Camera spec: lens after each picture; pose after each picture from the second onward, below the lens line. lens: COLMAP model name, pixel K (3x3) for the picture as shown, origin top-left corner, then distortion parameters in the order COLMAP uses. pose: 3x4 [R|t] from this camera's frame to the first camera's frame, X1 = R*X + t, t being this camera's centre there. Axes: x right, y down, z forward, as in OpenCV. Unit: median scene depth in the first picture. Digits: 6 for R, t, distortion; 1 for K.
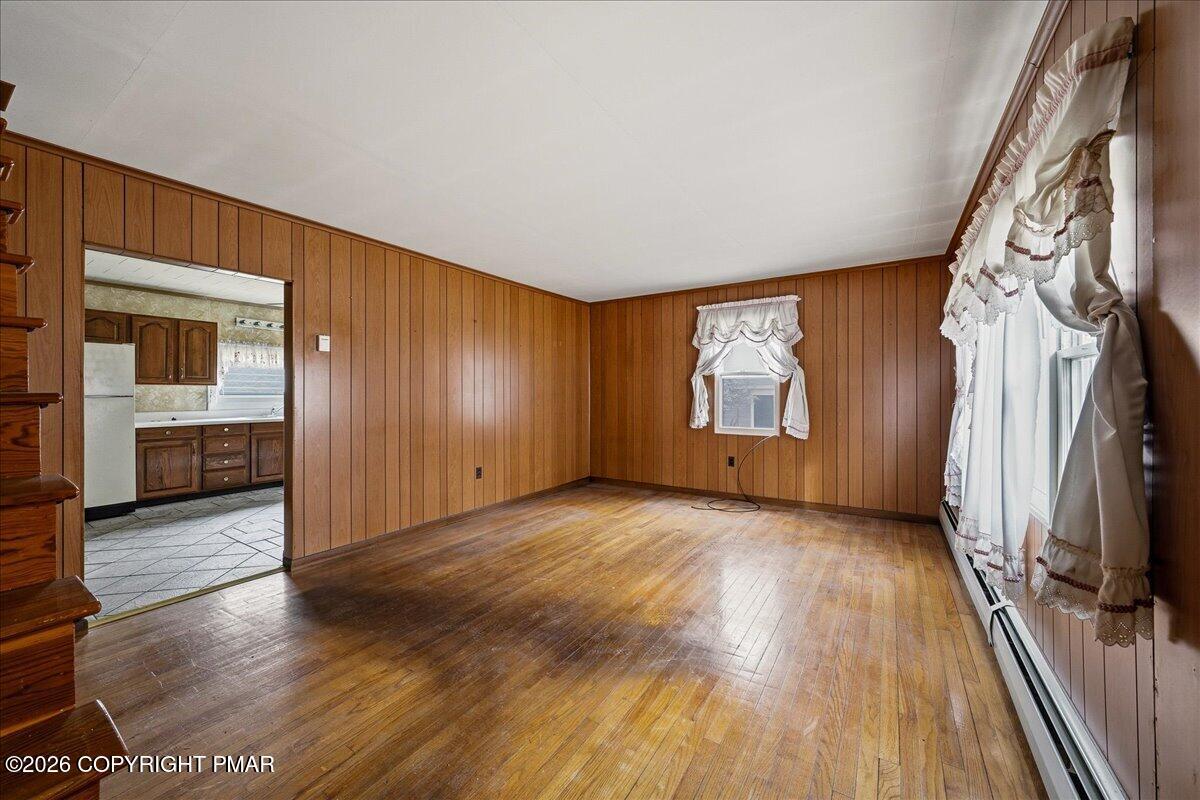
lens RADIAL K [[457.8, 0, 579.4], [0, 457.8, 395.8], [0, 0, 1]] dist [0.020298, 0.000020]
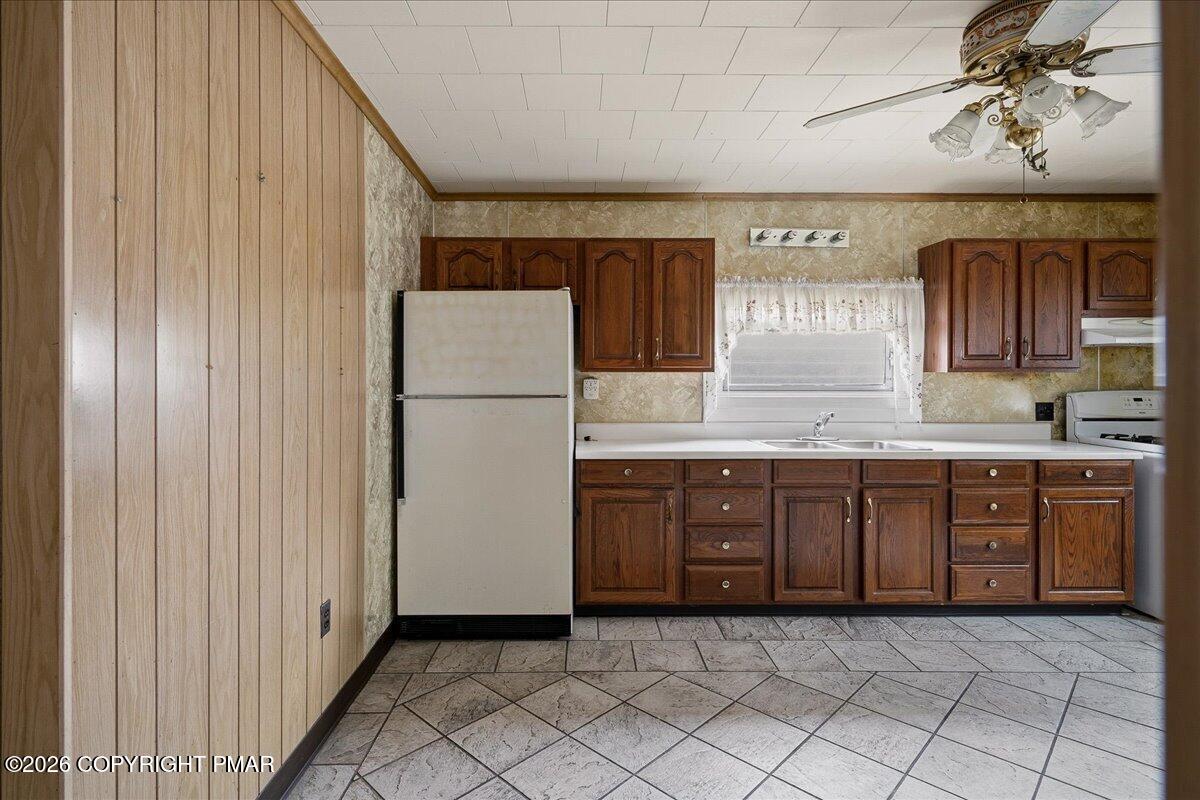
lens RADIAL K [[596.4, 0, 590.7], [0, 596.4, 387.1], [0, 0, 1]] dist [-0.000773, -0.000227]
pose [[0.592753, 0.005056, -0.805369, -0.377784], [0.000066, 0.999980, 0.006326, -0.011000], [0.805384, -0.003803, 0.592741, 0.553542]]
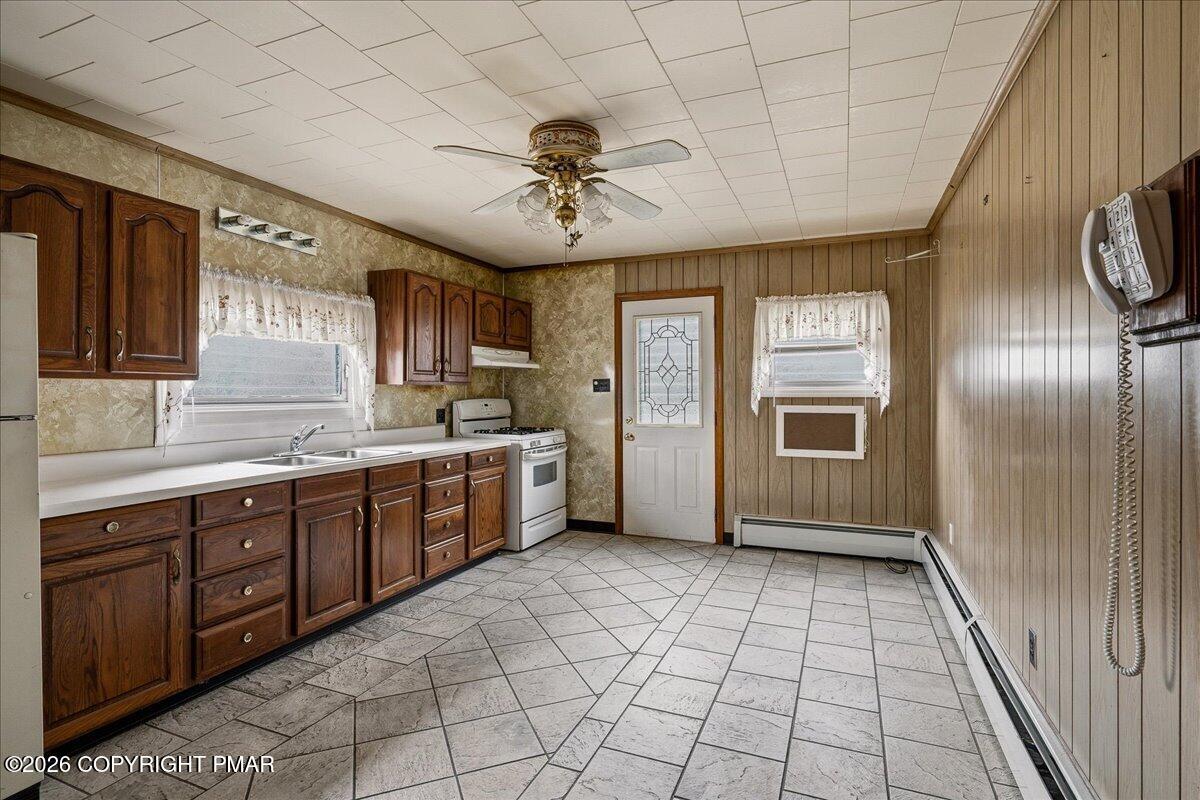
lens RADIAL K [[582.8, 0, 600.0], [0, 582.8, 400.0], [0, 0, 1]] dist [-0.003286, -0.000969]
pose [[0.974484, -0.006052, 0.224374, -0.588864], [0.003454, 0.999922, 0.011973, -0.011422], [-0.224429, -0.010892, 0.974430, 0.486384]]
